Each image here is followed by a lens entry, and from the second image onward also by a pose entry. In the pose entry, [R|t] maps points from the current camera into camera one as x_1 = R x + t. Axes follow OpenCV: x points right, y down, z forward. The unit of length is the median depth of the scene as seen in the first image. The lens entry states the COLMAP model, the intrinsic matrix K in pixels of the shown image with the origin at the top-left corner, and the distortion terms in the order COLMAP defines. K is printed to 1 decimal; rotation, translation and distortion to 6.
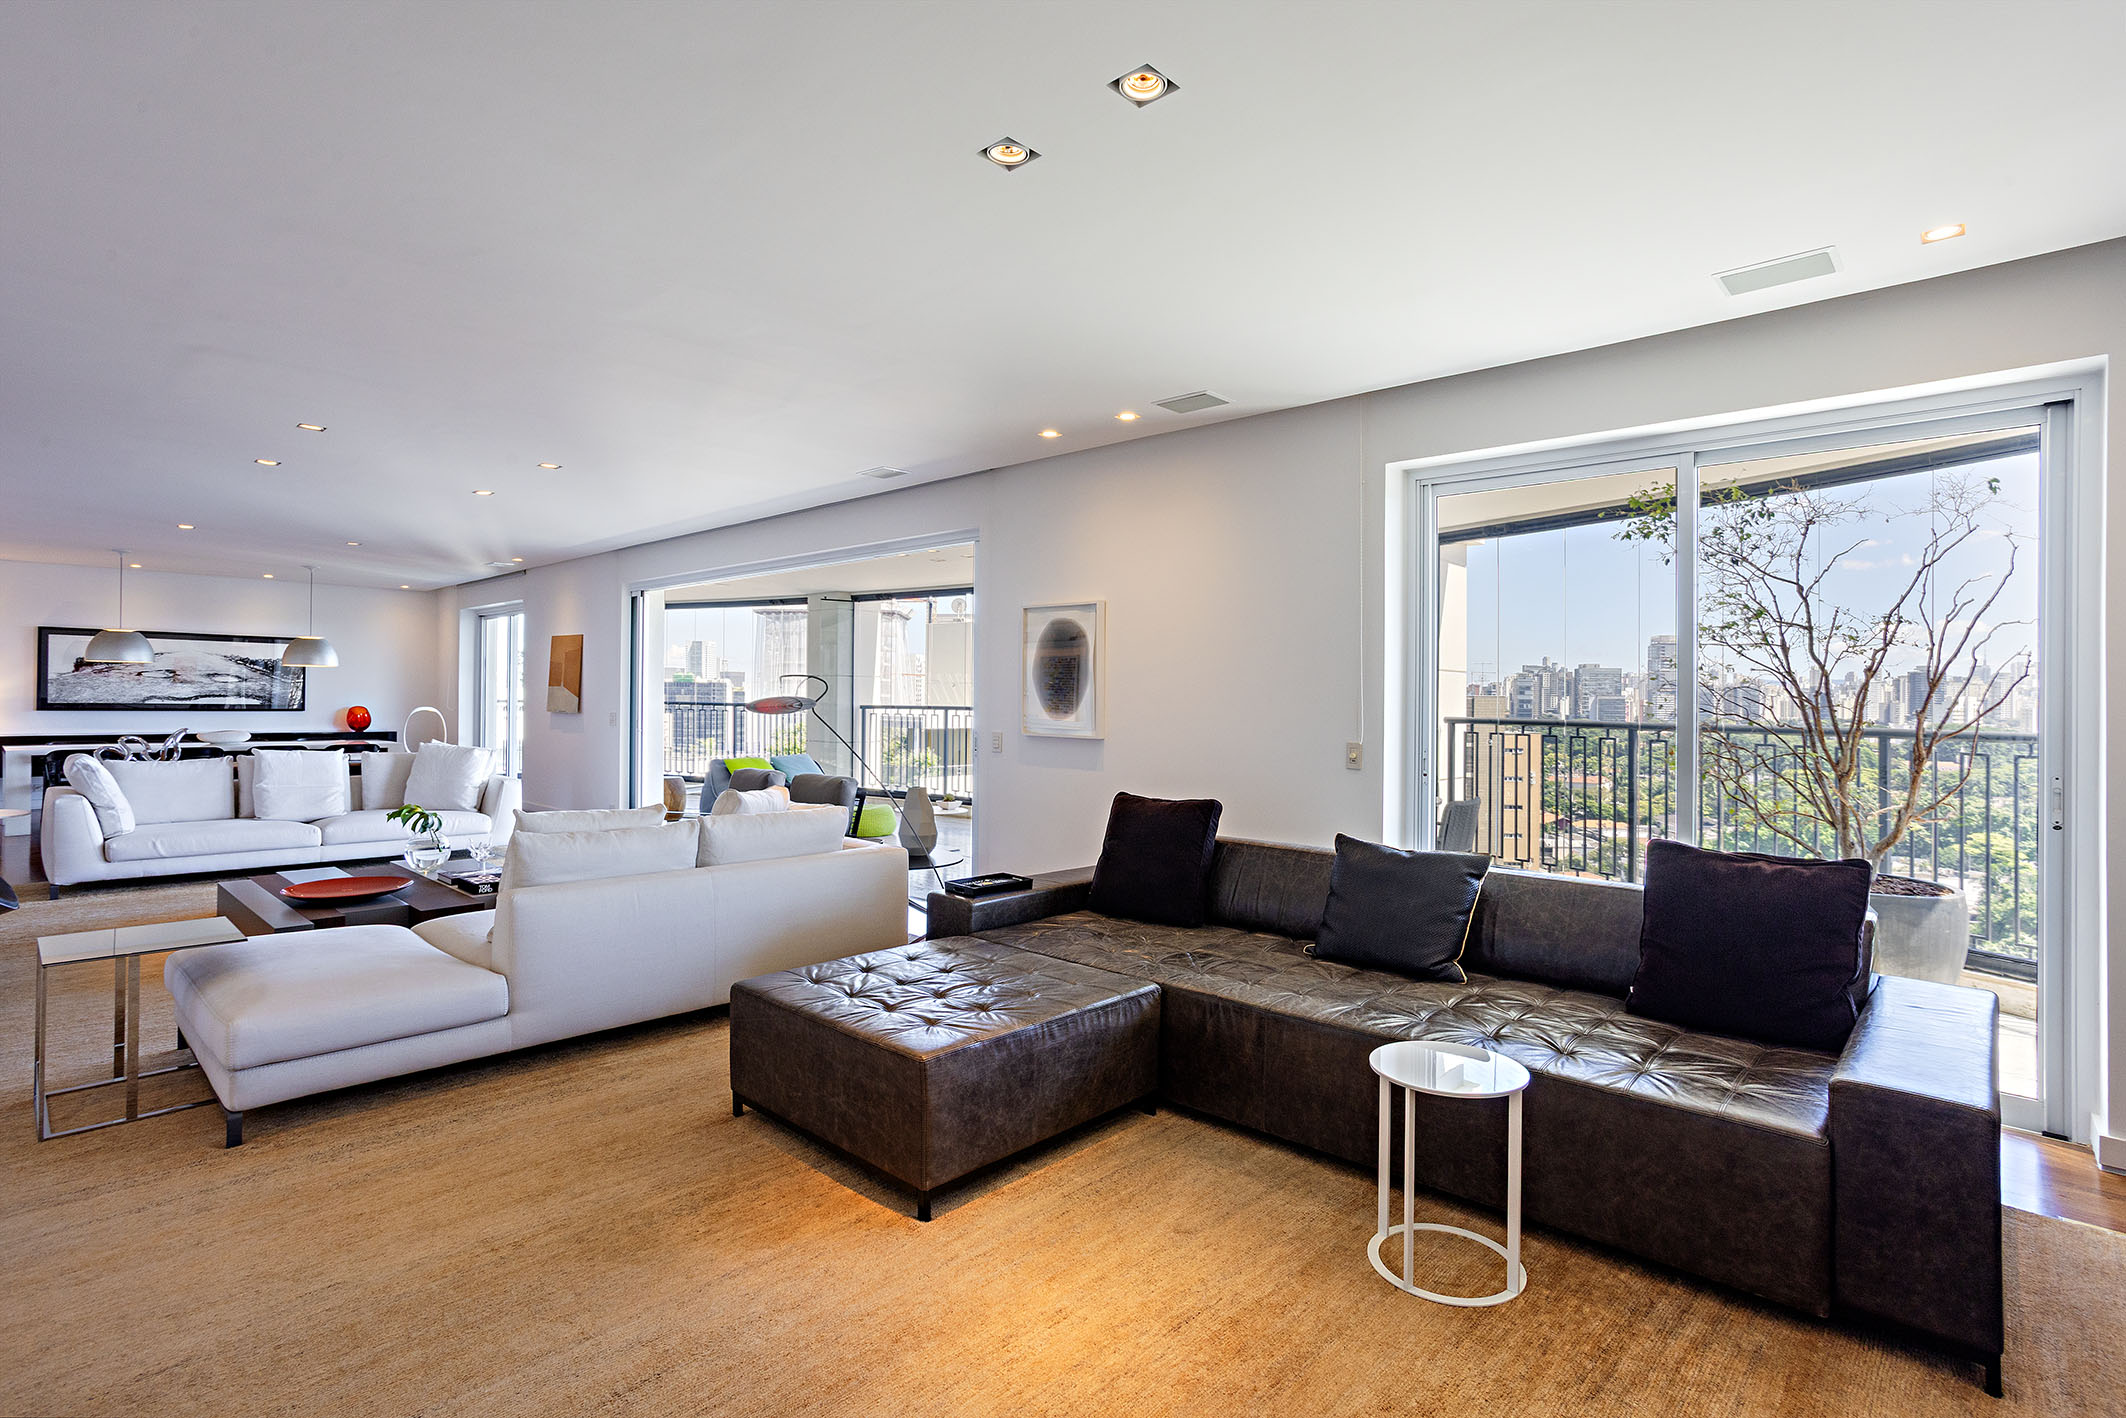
lens RADIAL K [[1029.1, 0, 1110.1], [0, 1029.1, 727.2], [0, 0, 1]] dist [-0.031935, 0.012574]
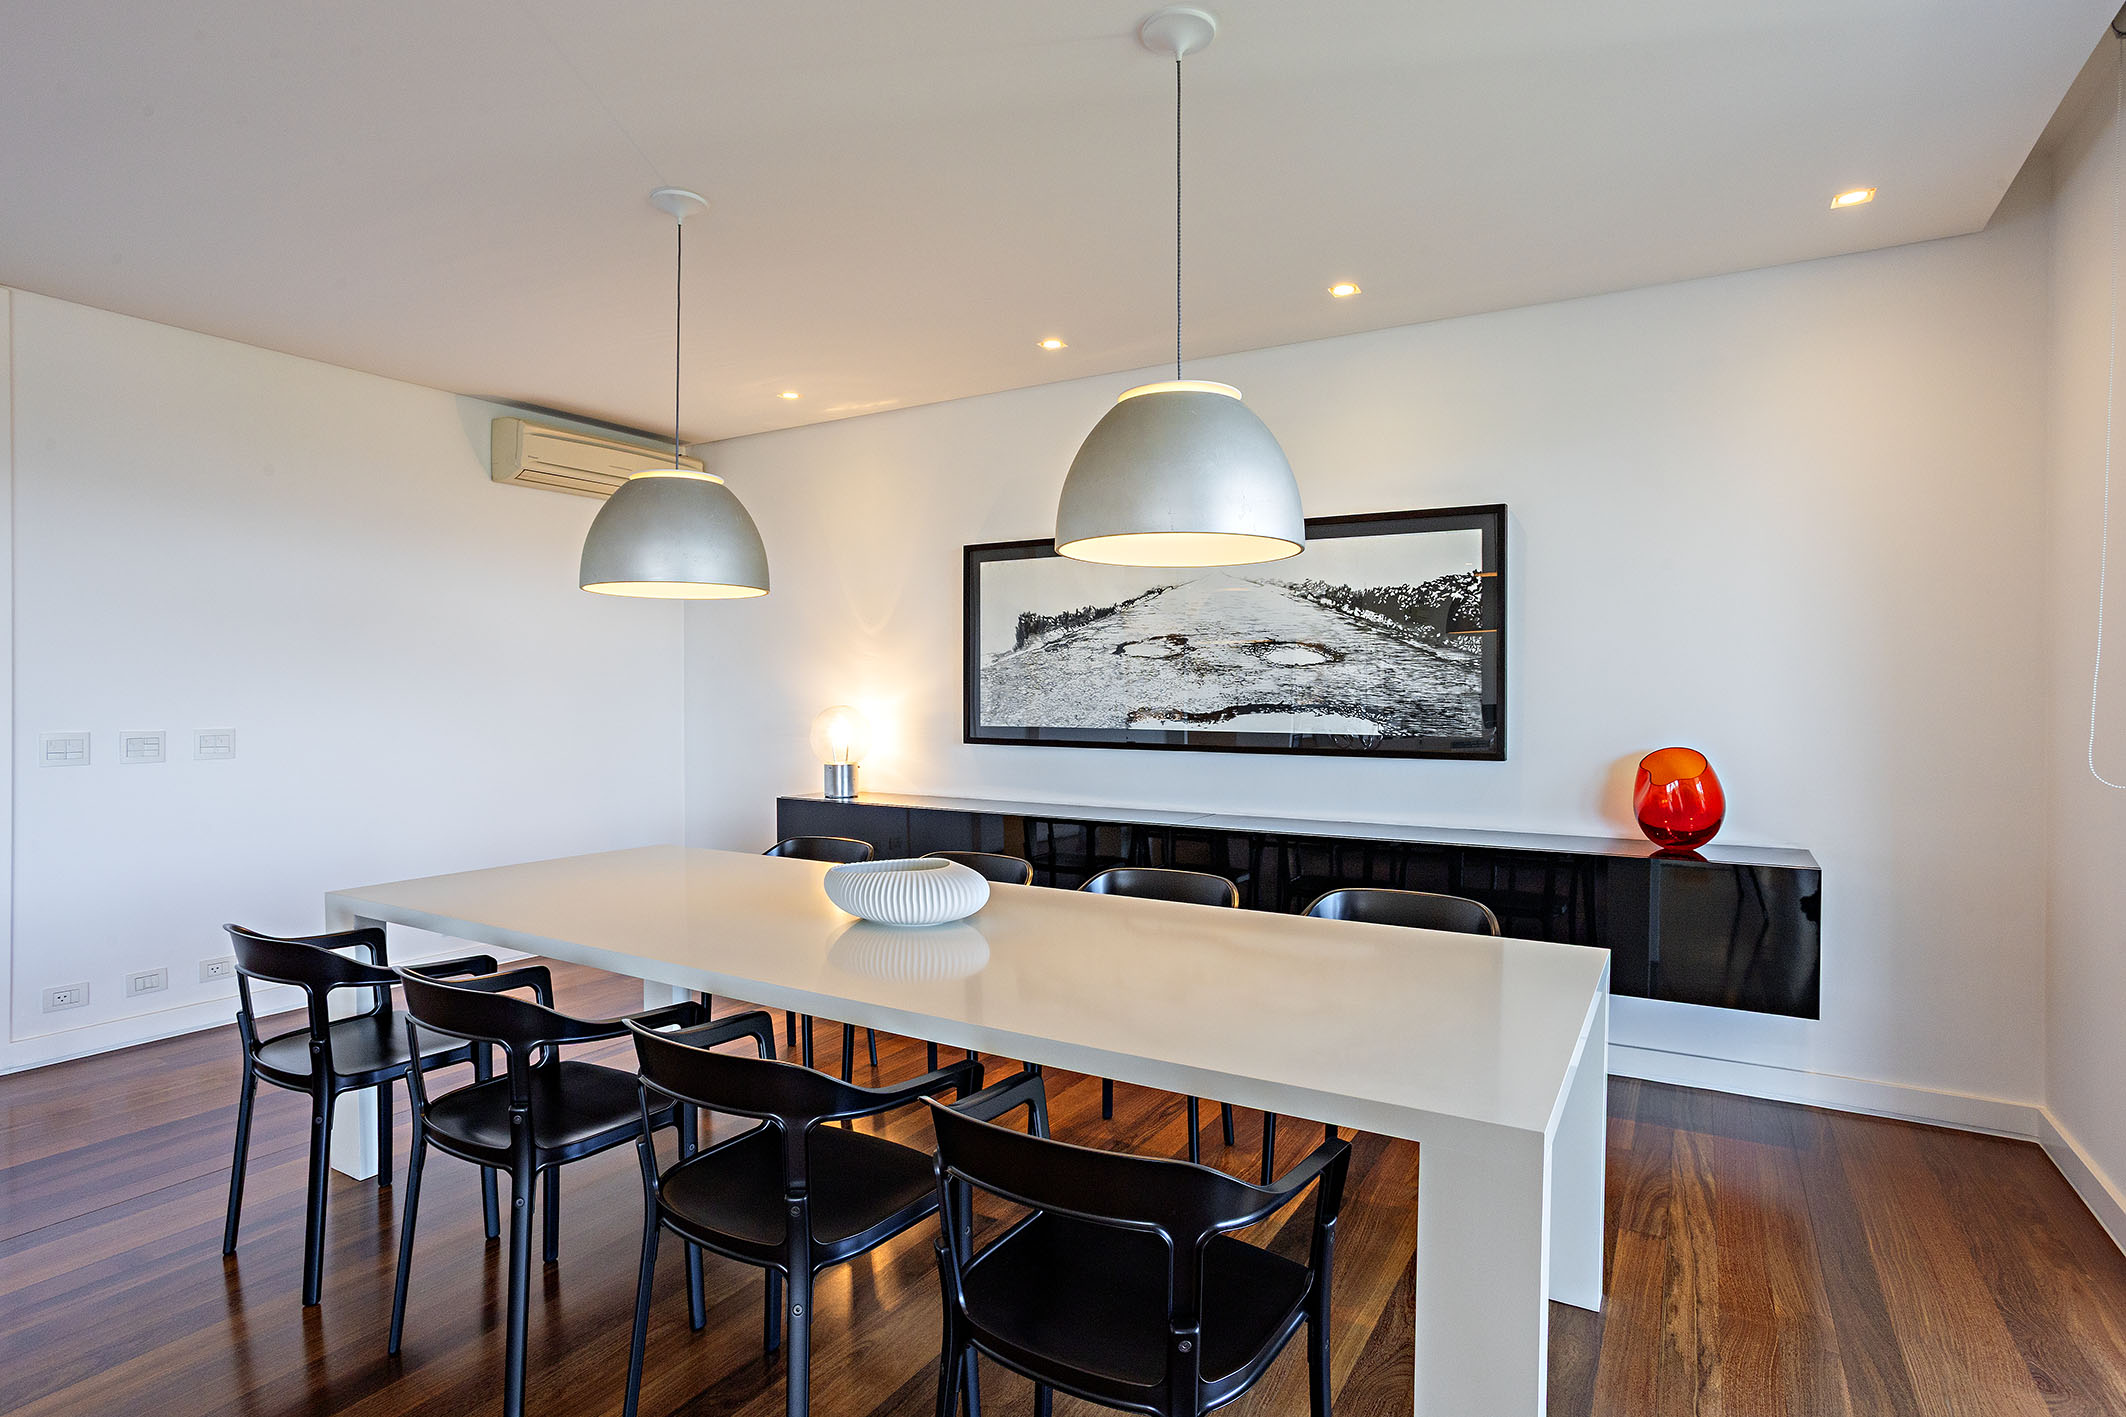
lens RADIAL K [[1099.7, 0, 1077.9], [0, 1099.7, 706.4], [0, 0, 1]] dist [-0.030128, 0.000201]
pose [[0.176094, 0.009883, -0.984324, -0.593185], [-0.015075, 0.999859, 0.007342, -0.036346], [0.984258, 0.013546, 0.176219, 0.953914]]
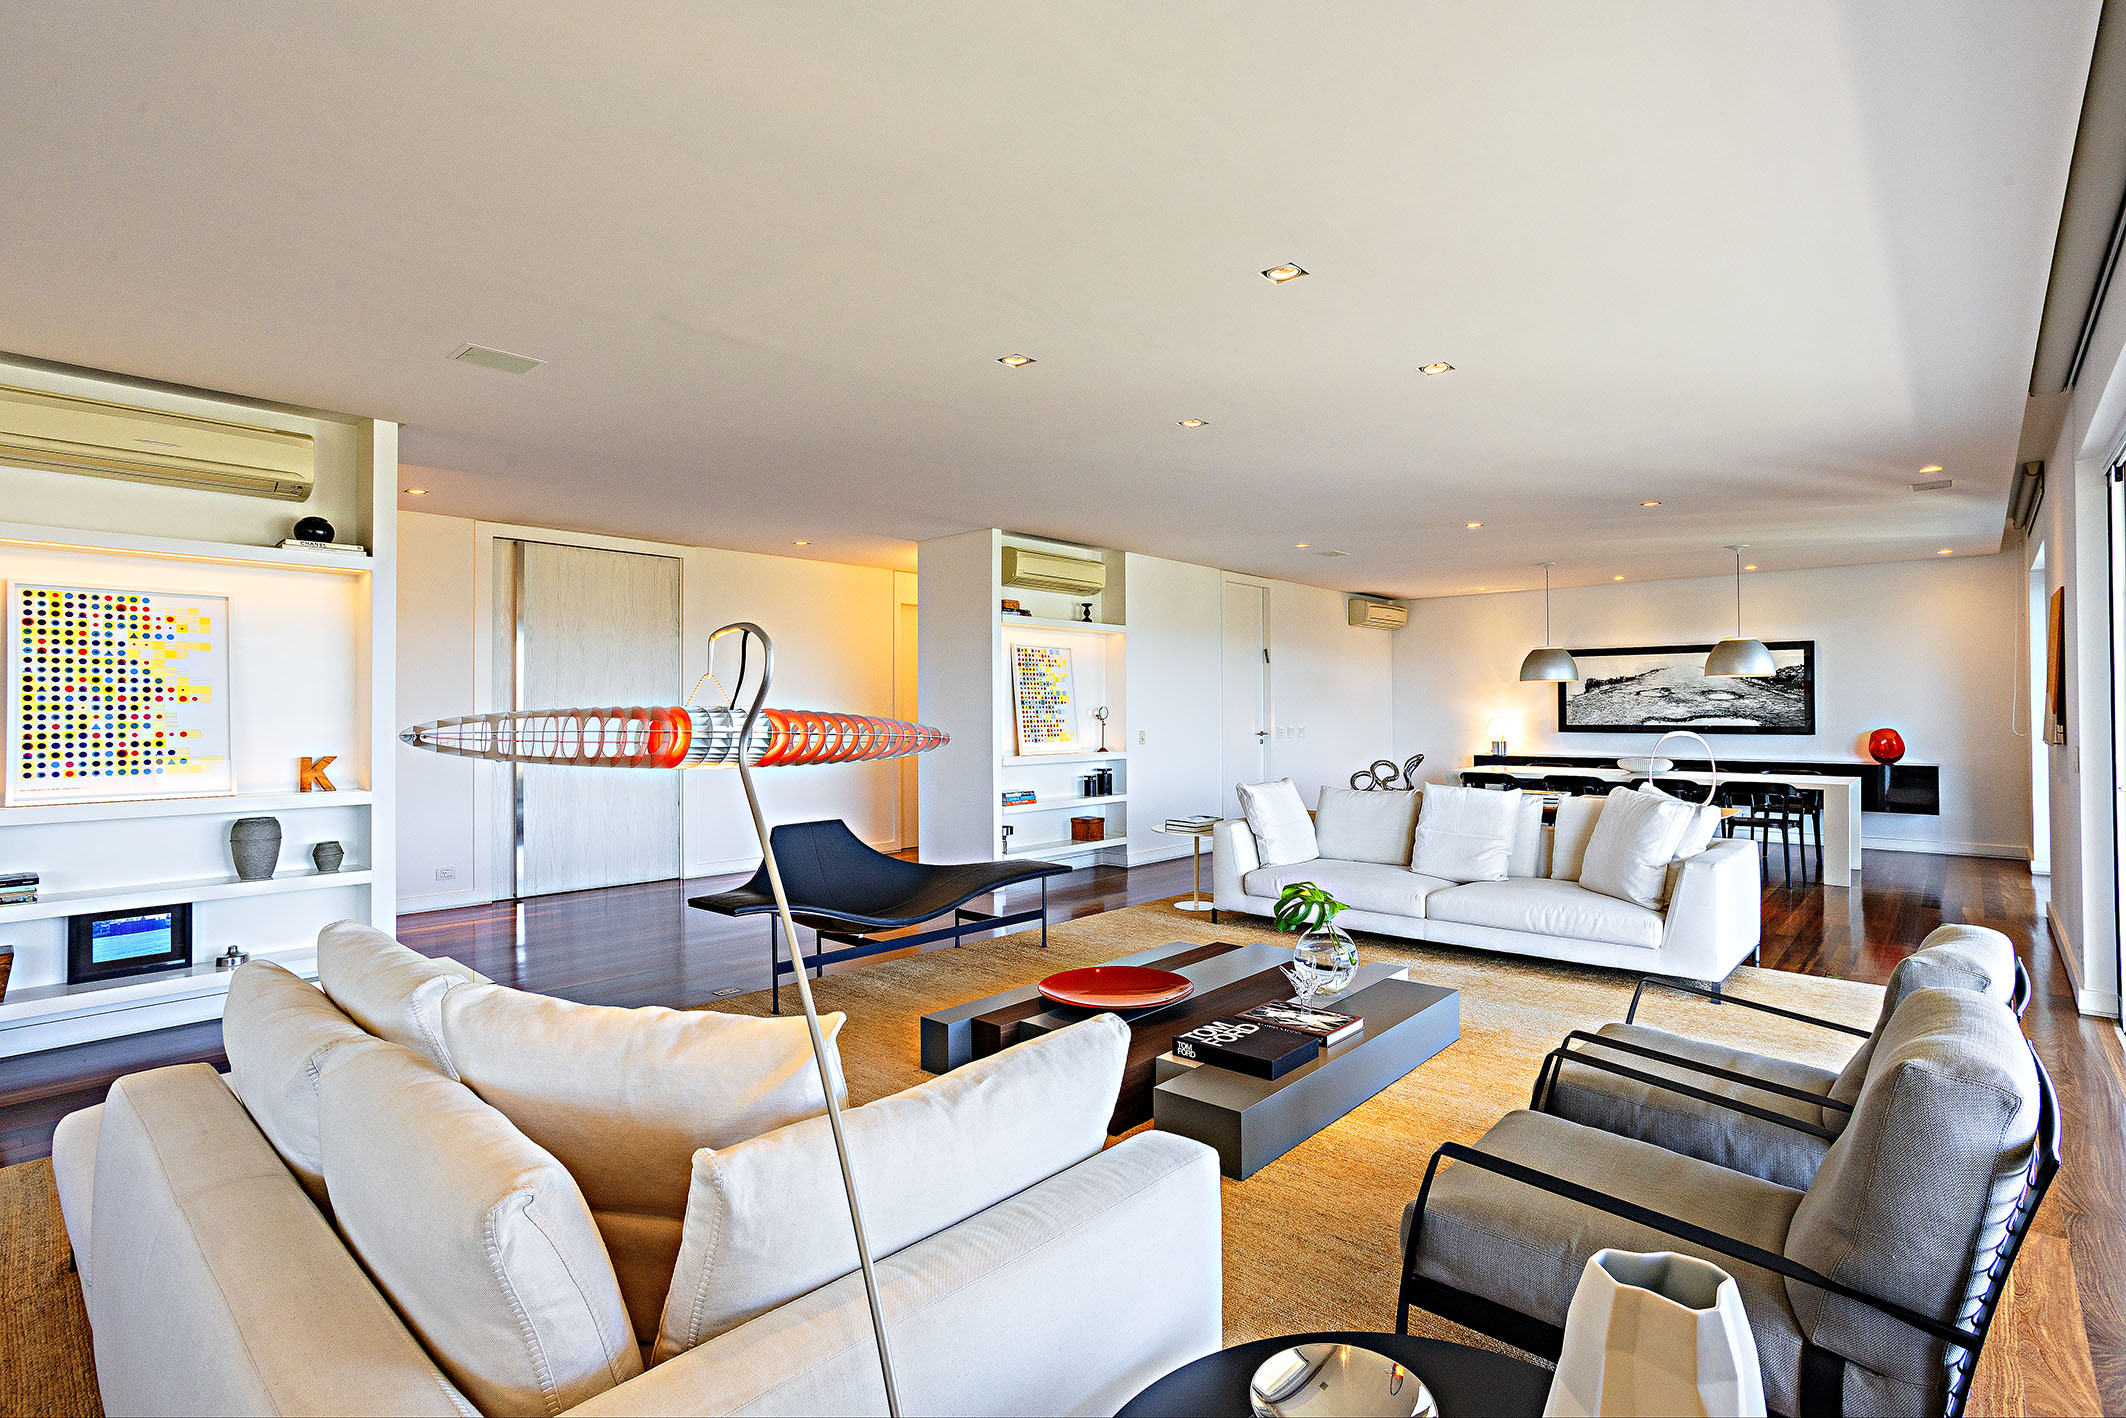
lens RADIAL K [[1029.1, 0, 1066.8], [0, 1029.1, 705.0], [0, 0, 1]] dist [-0.031935, 0.012574]
pose [[-0.027590, -0.025007, -0.999307, -0.013398], [-0.020949, 0.999482, -0.024433, -0.008990], [0.999400, 0.020261, -0.028099, 0.524682]]
